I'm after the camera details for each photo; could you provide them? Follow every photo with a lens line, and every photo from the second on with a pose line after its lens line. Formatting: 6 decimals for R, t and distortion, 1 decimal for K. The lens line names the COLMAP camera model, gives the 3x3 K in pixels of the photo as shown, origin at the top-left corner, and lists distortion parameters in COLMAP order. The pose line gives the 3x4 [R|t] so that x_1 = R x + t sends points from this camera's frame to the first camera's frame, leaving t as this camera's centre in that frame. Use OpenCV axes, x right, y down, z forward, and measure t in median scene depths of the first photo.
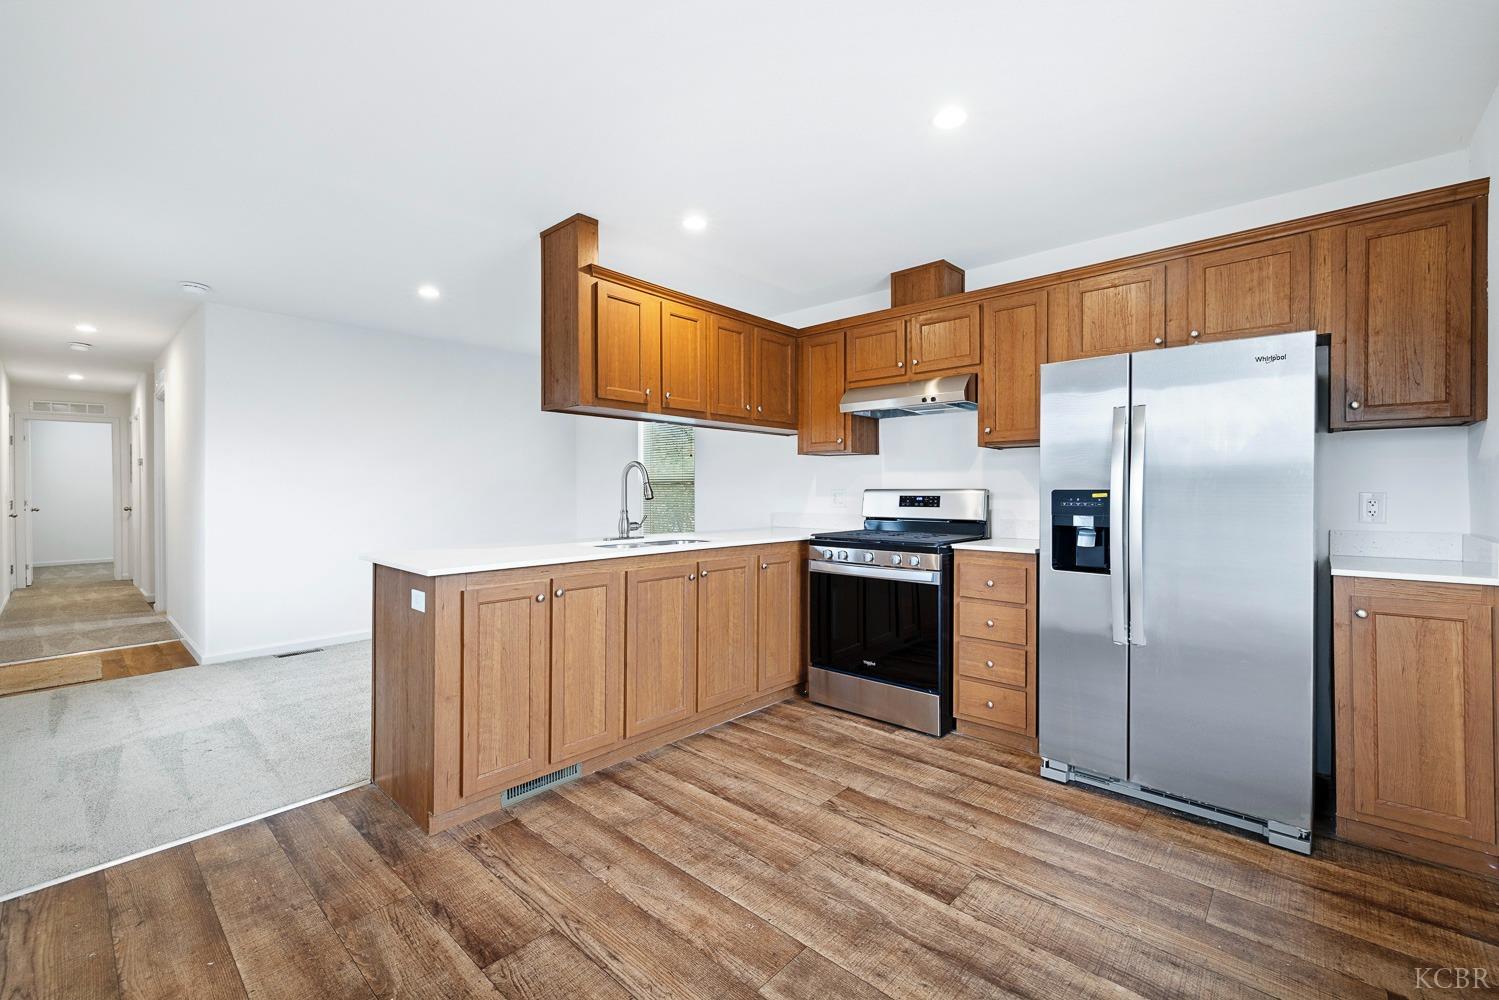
lens RADIAL K [[630.0, 0, 757.8], [0, 630.0, 491.9], [0, 0, 1]] dist [-0.000019, 0.000306]
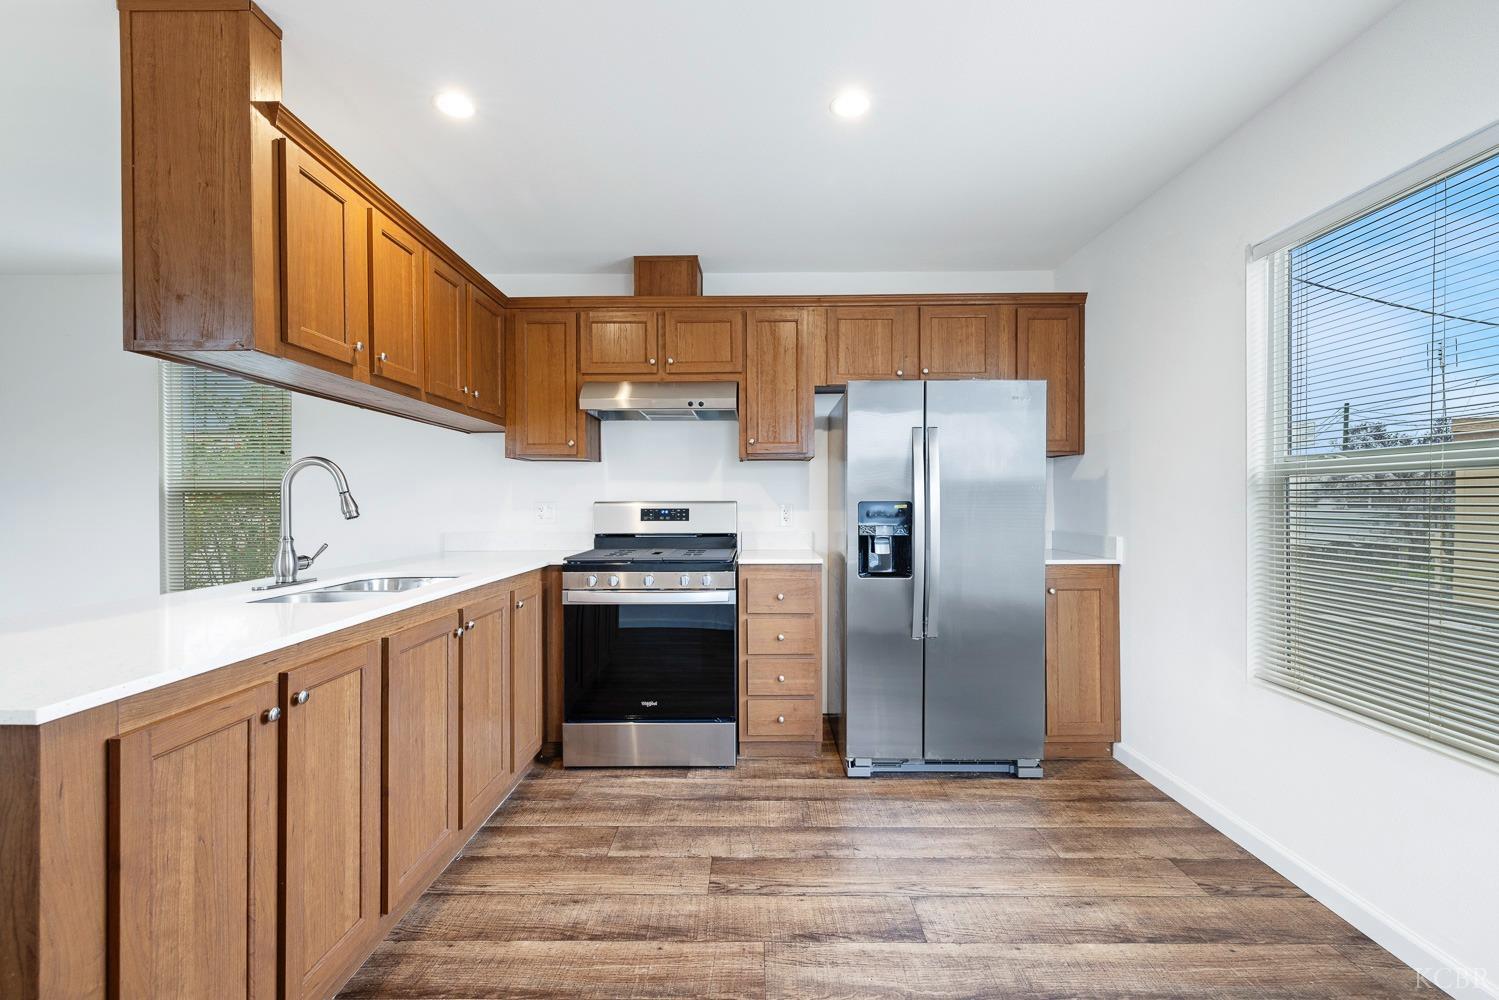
lens RADIAL K [[630.0, 0, 753.6], [0, 630.0, 508.0], [0, 0, 1]] dist [-0.000019, 0.000306]
pose [[0.749640, -0.008815, 0.661787, -0.334011], [0.005562, 0.999960, 0.007019, -0.000842], [-0.661823, -0.001581, 0.749659, 0.307150]]
